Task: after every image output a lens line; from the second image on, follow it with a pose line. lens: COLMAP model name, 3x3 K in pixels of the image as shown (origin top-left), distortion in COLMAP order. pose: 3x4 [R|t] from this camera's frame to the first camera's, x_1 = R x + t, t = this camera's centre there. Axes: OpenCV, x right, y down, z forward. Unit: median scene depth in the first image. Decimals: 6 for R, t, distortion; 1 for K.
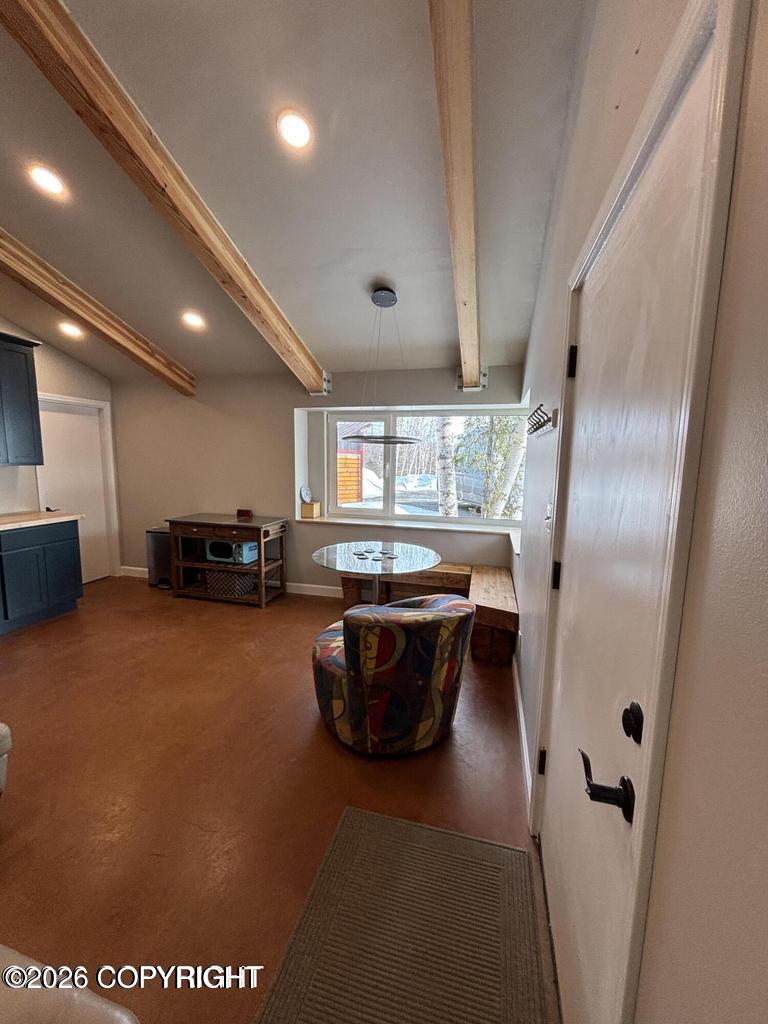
lens RADIAL K [[407.4, 0, 384.0], [0, 407.4, 512.0], [0, 0, 1]] dist [-0.012402, 0.000185]
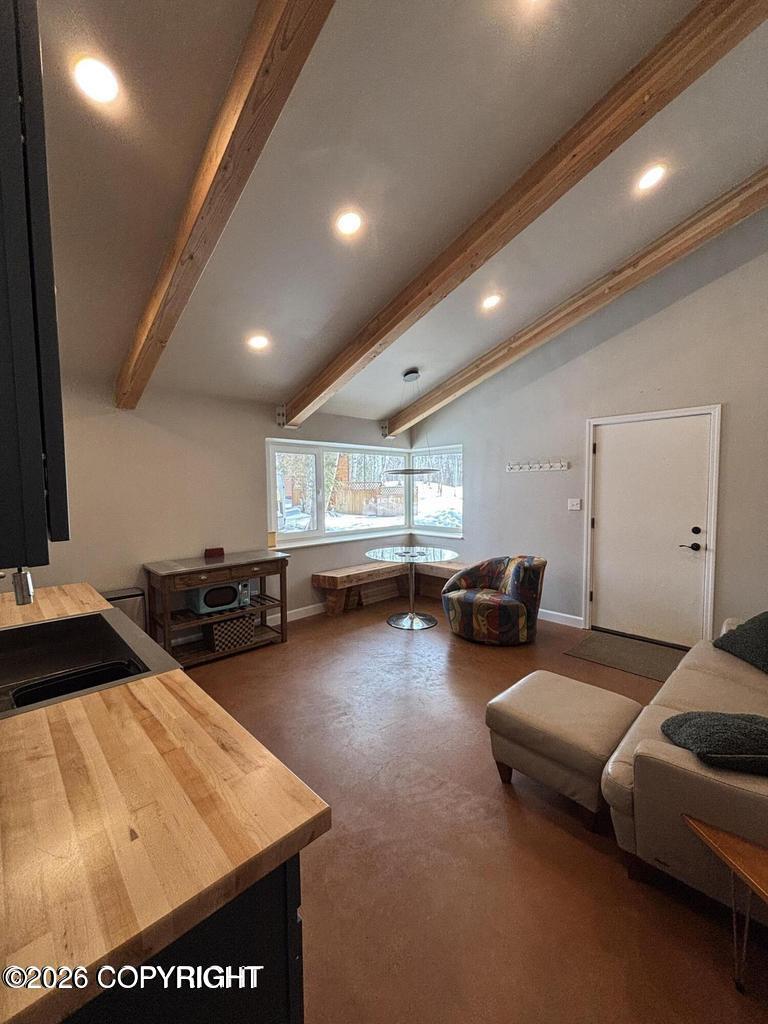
lens RADIAL K [[408.1, 0, 384.0], [0, 408.1, 512.0], [0, 0, 1]] dist [-0.001605, -0.000015]
pose [[0.518293, -0.077196, 0.851712, -0.974176], [0.132241, 0.991173, 0.009363, -0.046952], [-0.844917, 0.107779, 0.523927, 0.256884]]
